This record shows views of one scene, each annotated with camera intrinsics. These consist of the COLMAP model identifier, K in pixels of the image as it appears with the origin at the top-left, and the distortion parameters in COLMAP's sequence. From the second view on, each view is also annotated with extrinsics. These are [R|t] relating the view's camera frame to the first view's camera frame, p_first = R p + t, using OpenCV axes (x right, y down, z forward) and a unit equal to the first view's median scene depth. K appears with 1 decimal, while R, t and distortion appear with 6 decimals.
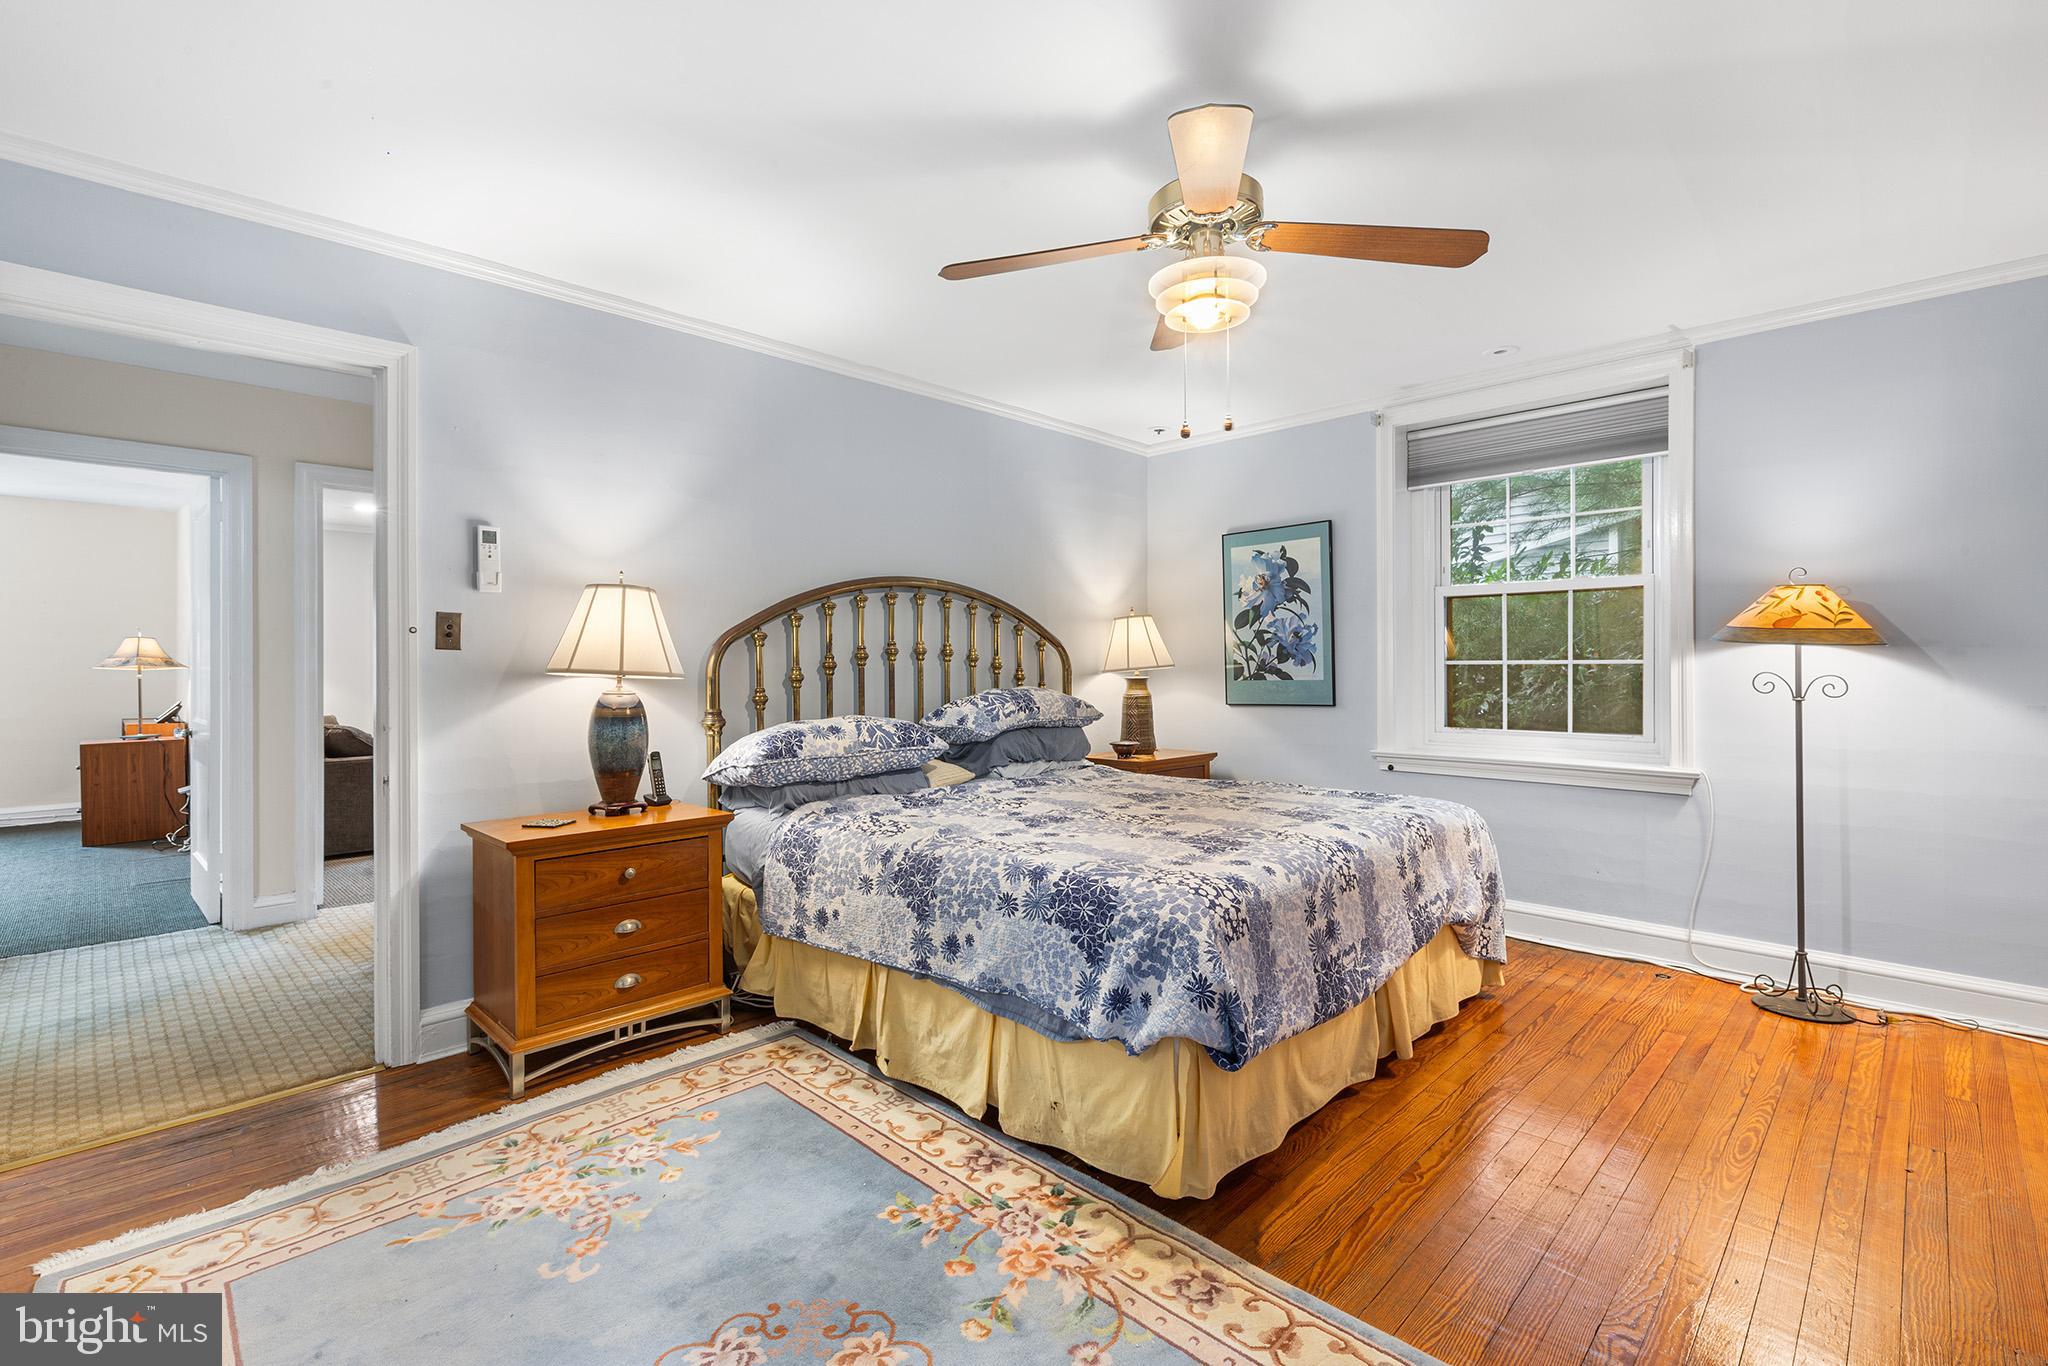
lens RADIAL K [[921.3, 0, 1012.3], [0, 921.3, 661.6], [0, 0, 1]] dist [-0.001542, -0.000433]
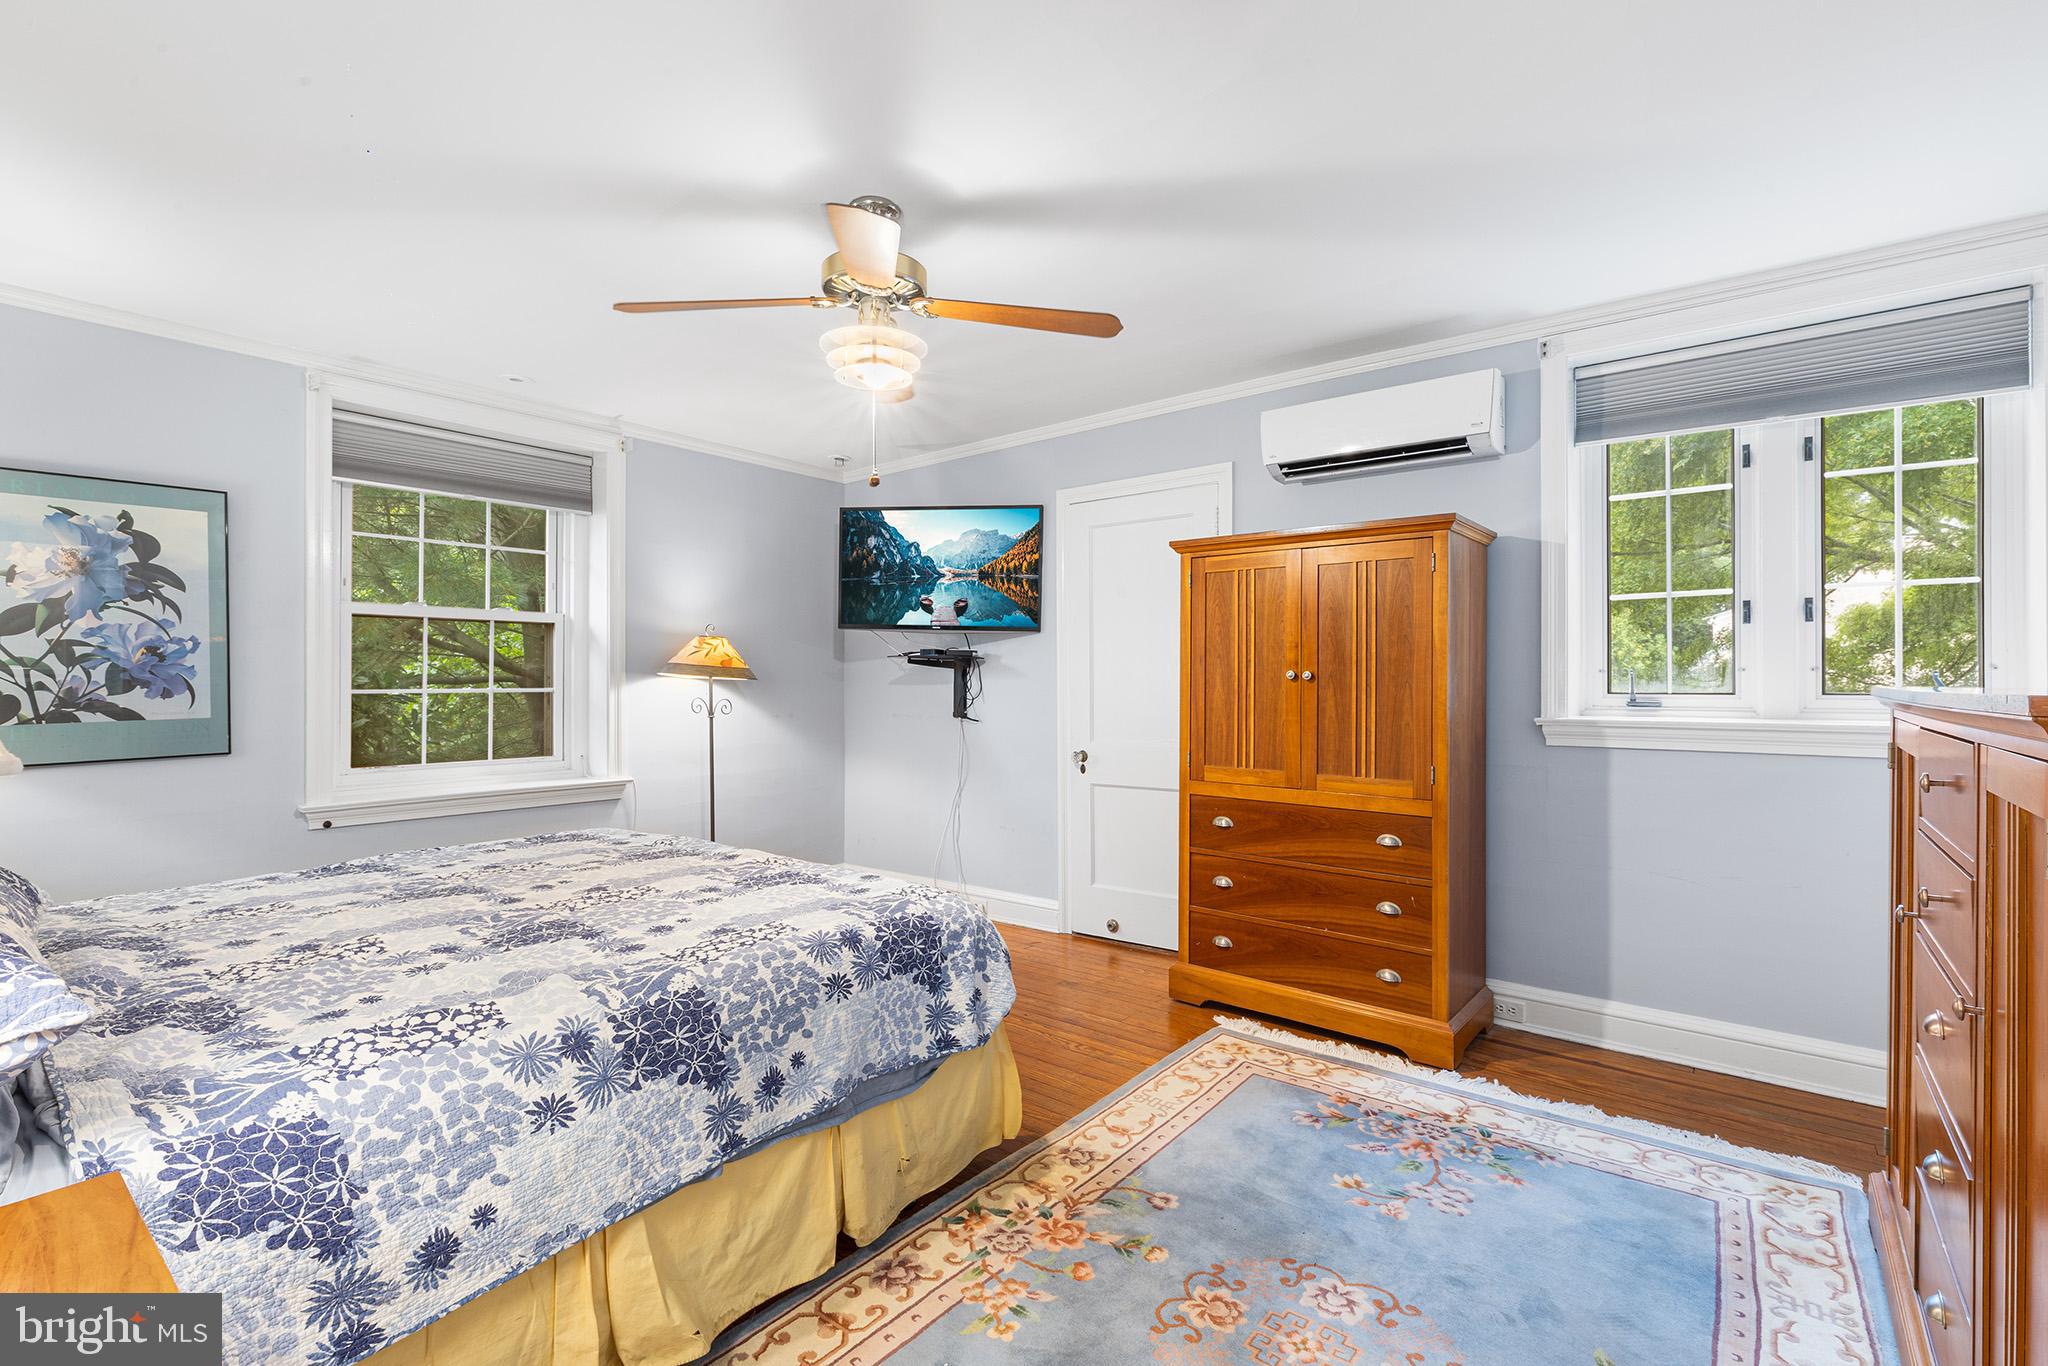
lens RADIAL K [[940.4, 0, 1024.0], [0, 940.4, 683.0], [0, 0, 1]] dist [-0.003201, -0.001194]
pose [[-0.126153, 0.003626, 0.992004, -0.551175], [-0.001872, 0.999991, -0.003893, -0.006174], [-0.992009, -0.002348, -0.126145, 0.592058]]
